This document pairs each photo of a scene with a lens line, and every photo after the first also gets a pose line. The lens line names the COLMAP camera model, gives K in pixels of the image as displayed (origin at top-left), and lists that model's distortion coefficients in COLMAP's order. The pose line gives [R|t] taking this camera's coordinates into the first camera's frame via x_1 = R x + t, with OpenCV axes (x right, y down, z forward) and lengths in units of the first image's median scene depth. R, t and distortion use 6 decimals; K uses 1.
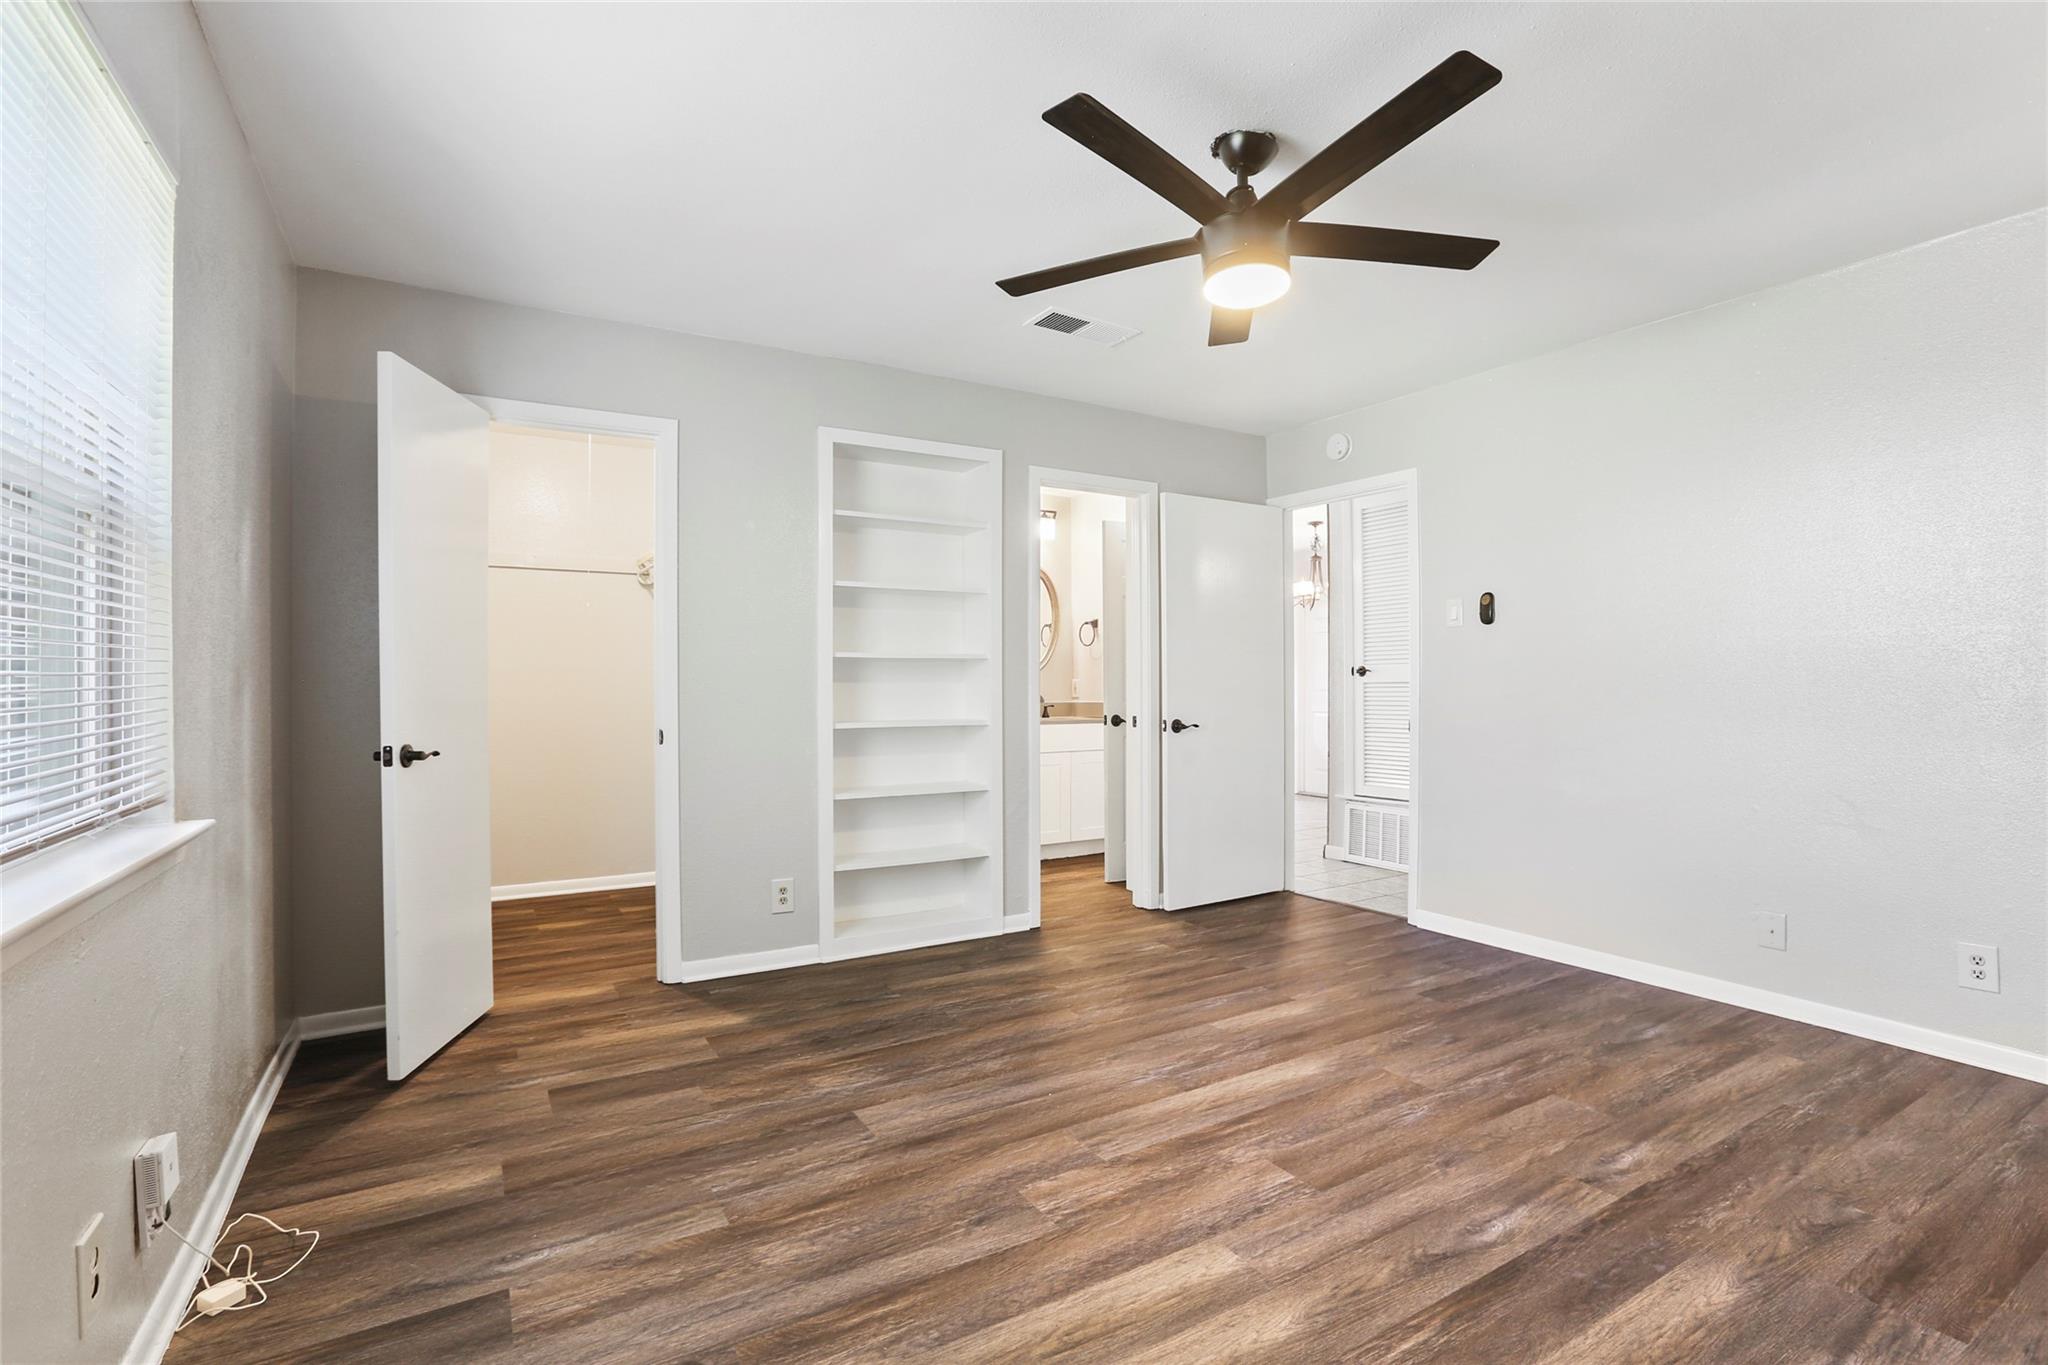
lens RADIAL K [[944.3, 0, 1020.5], [0, 944.3, 686.6], [0, 0, 1]] dist [-0.055997, 0.021124]
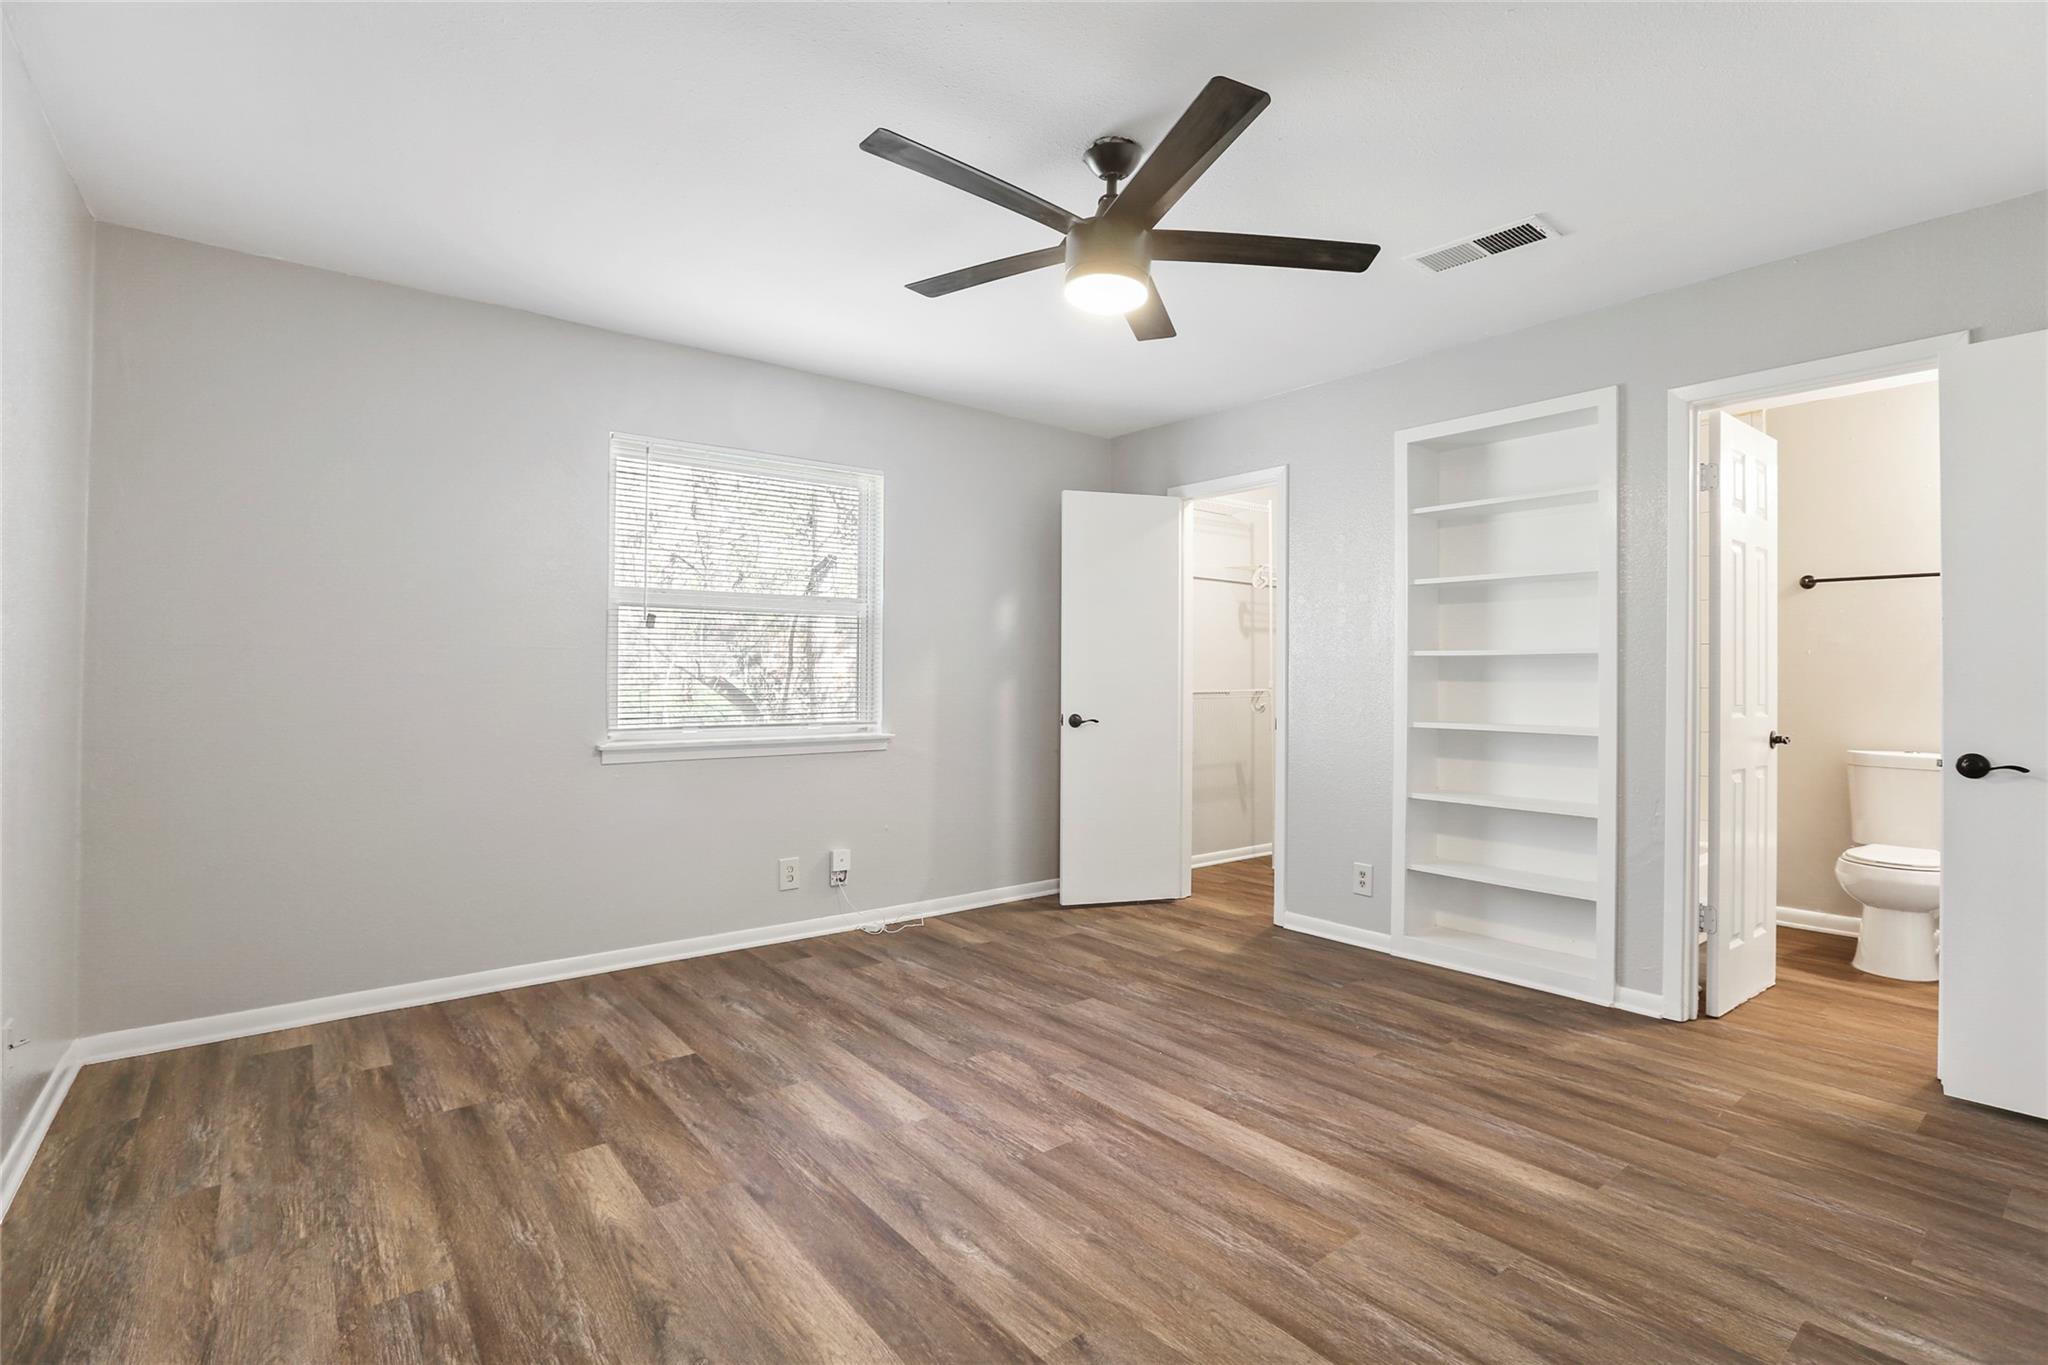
lens RADIAL K [[944.3, 0, 1020.5], [0, 944.3, 686.6], [0, 0, 1]] dist [-0.055997, 0.021124]
pose [[0.135692, 0.012821, -0.990668, 1.071844], [-0.010823, 0.999876, 0.011458, -0.007262], [0.990692, 0.009167, 0.135813, 0.666319]]
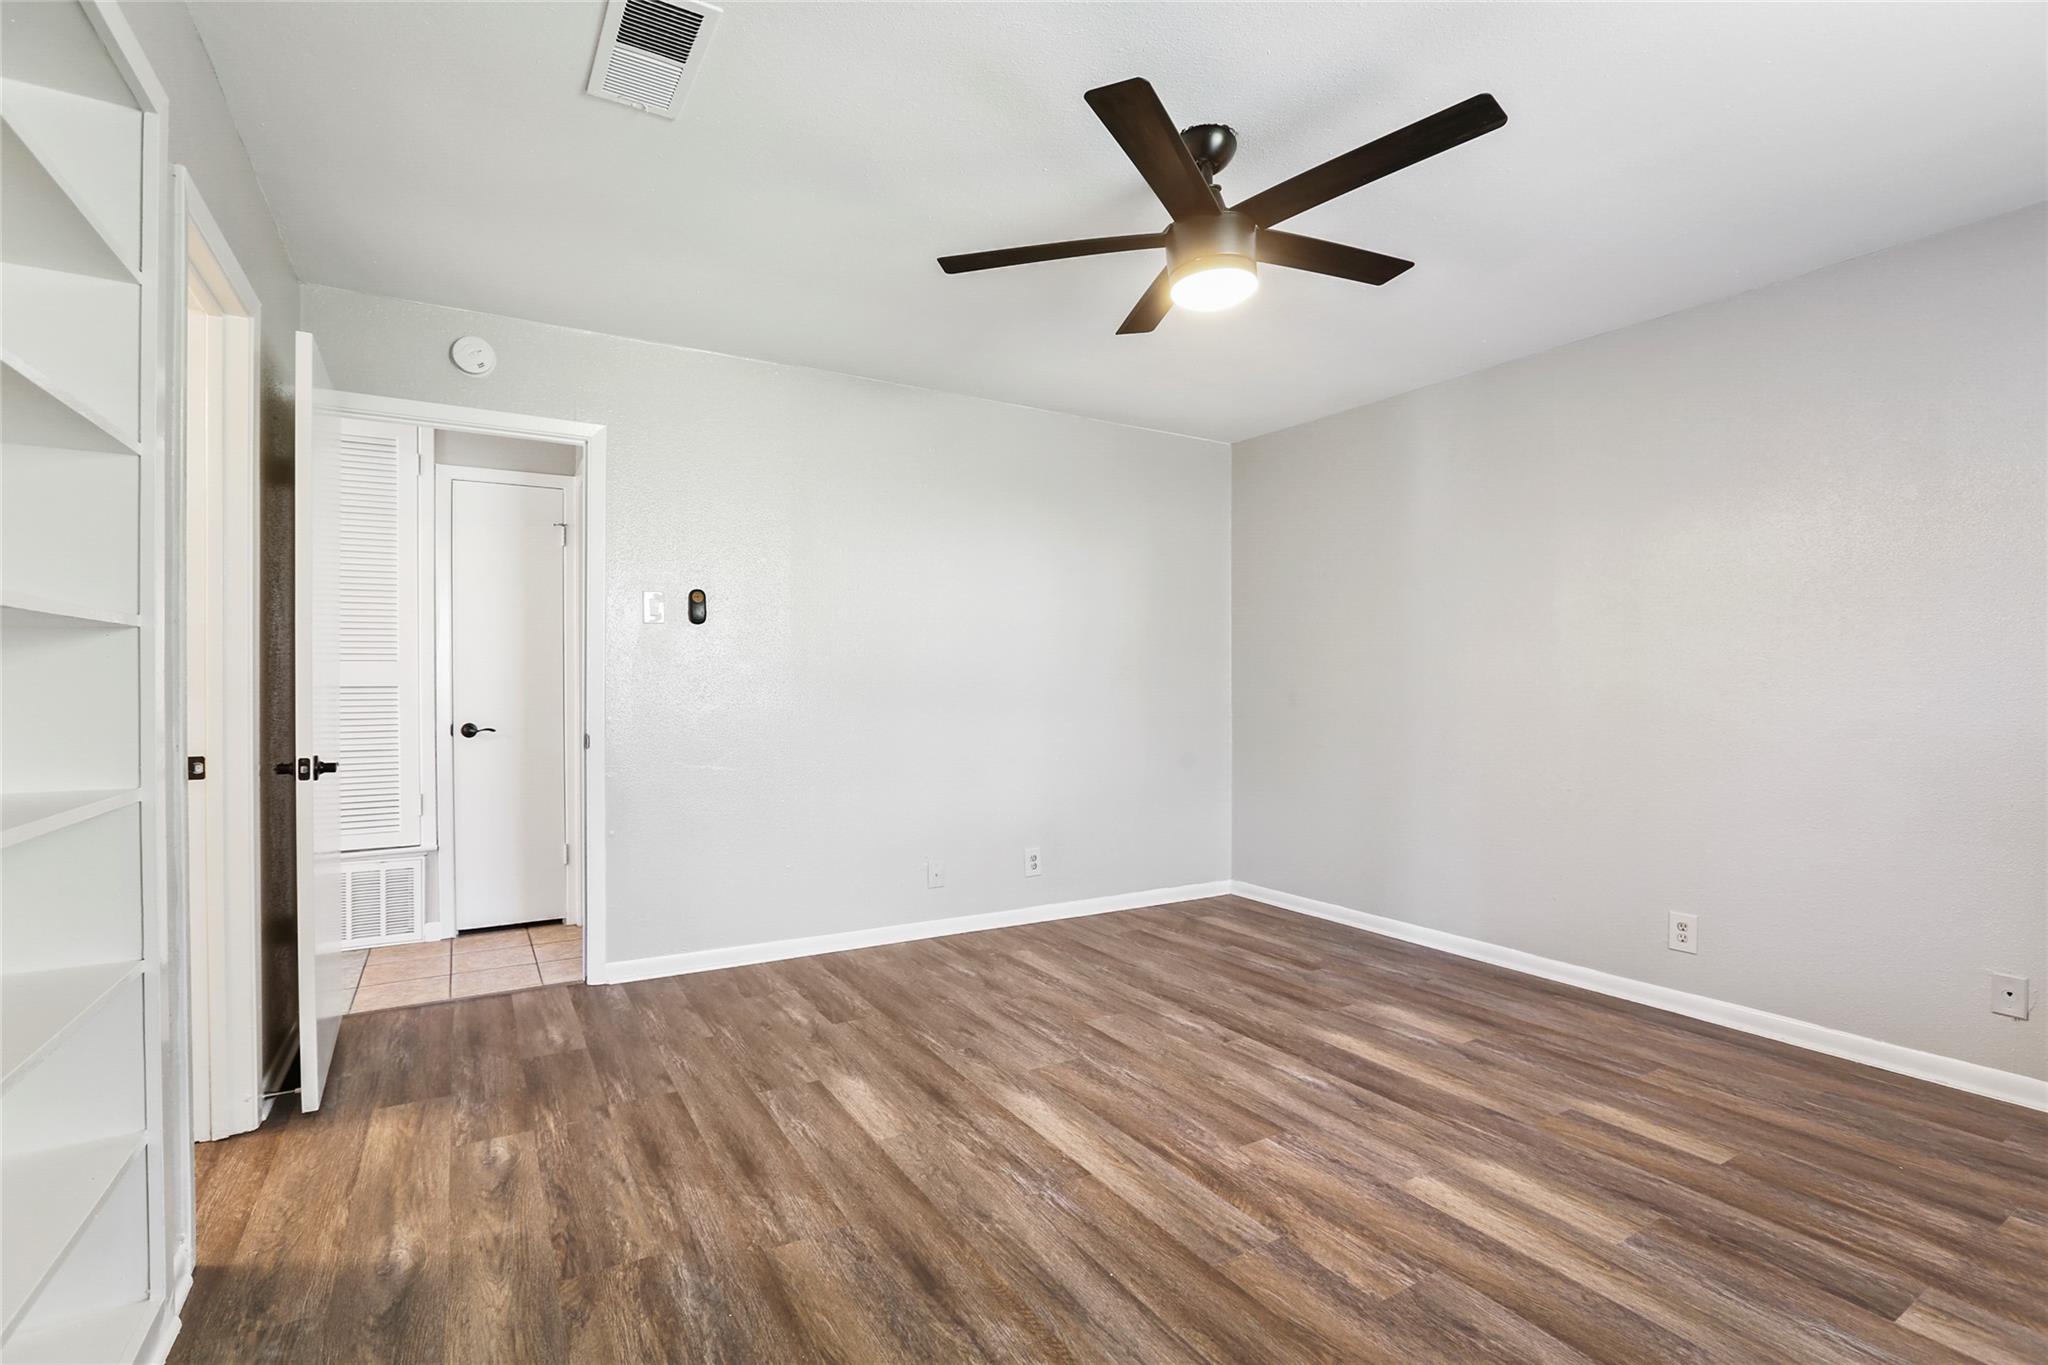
lens RADIAL K [[944.3, 0, 1020.5], [0, 944.3, 686.6], [0, 0, 1]] dist [-0.055997, 0.021124]
pose [[-0.007027, -0.000679, 0.999975, -0.649143], [0.003114, 0.999995, 0.000701, -0.007248], [-0.999970, 0.003119, -0.007024, 1.046798]]
